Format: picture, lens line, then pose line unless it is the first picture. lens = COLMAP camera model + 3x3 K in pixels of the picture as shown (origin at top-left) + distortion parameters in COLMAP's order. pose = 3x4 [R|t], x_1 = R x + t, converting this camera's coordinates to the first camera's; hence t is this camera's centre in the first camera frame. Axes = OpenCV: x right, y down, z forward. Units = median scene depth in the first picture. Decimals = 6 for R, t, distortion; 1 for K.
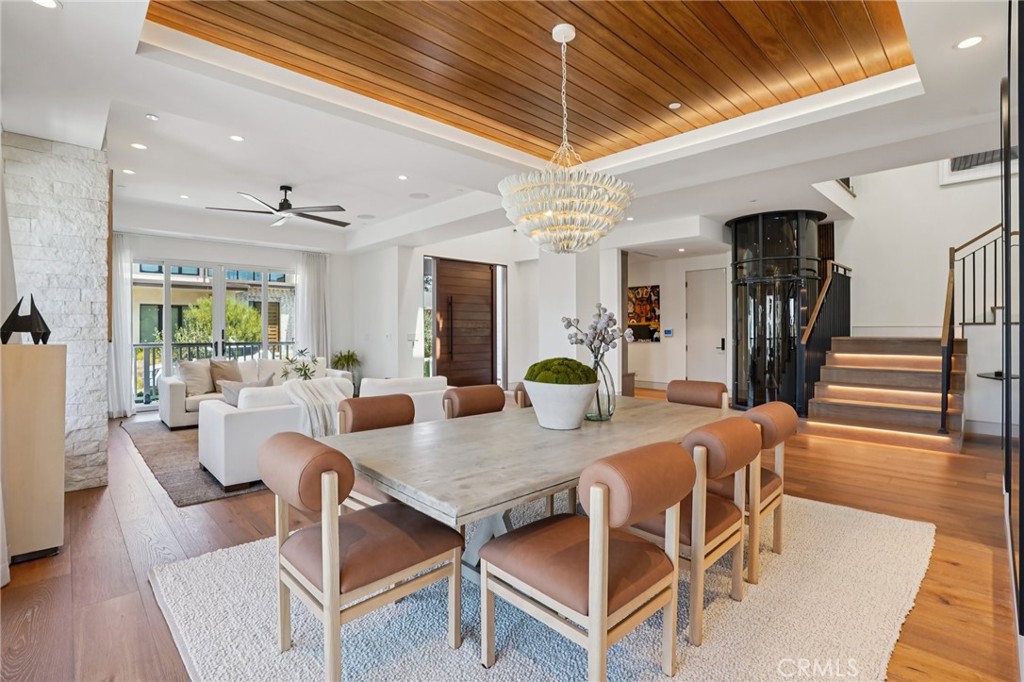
lens RADIAL K [[483.5, 0, 512.2], [0, 483.5, 335.7], [0, 0, 1]] dist [-0.037789, 0.000395]
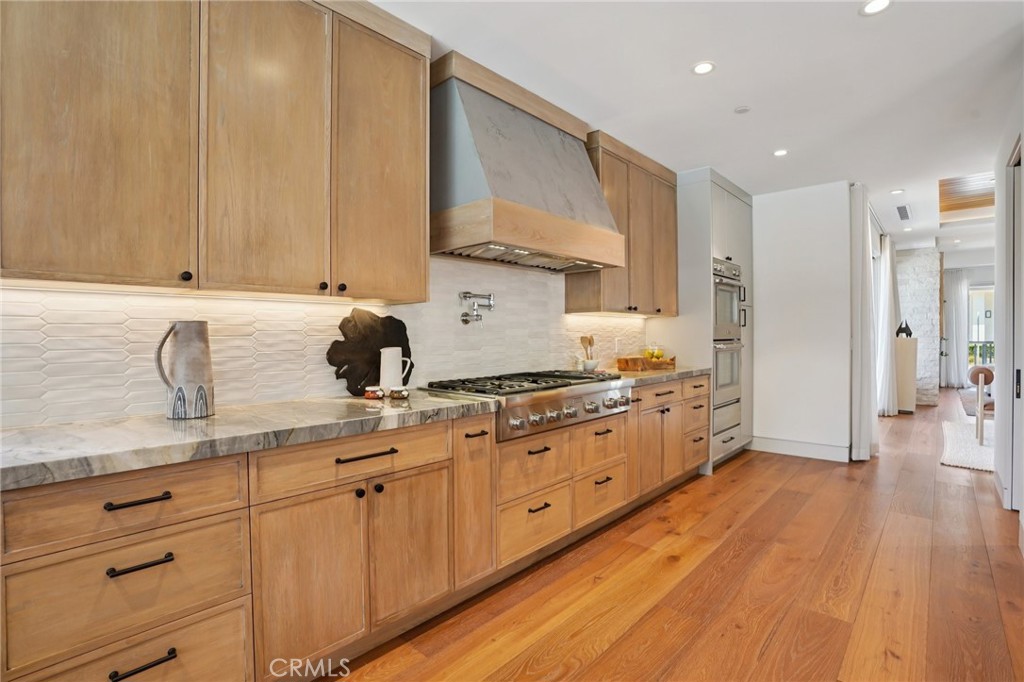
lens RADIAL K [[483.5, 0, 512.2], [0, 483.5, 335.7], [0, 0, 1]] dist [-0.037789, 0.000395]
pose [[0.065330, 0.005985, -0.997846, 1.377601], [-0.005635, 0.999968, 0.005629, 0.004551], [0.997848, 0.005255, 0.065362, -1.303556]]
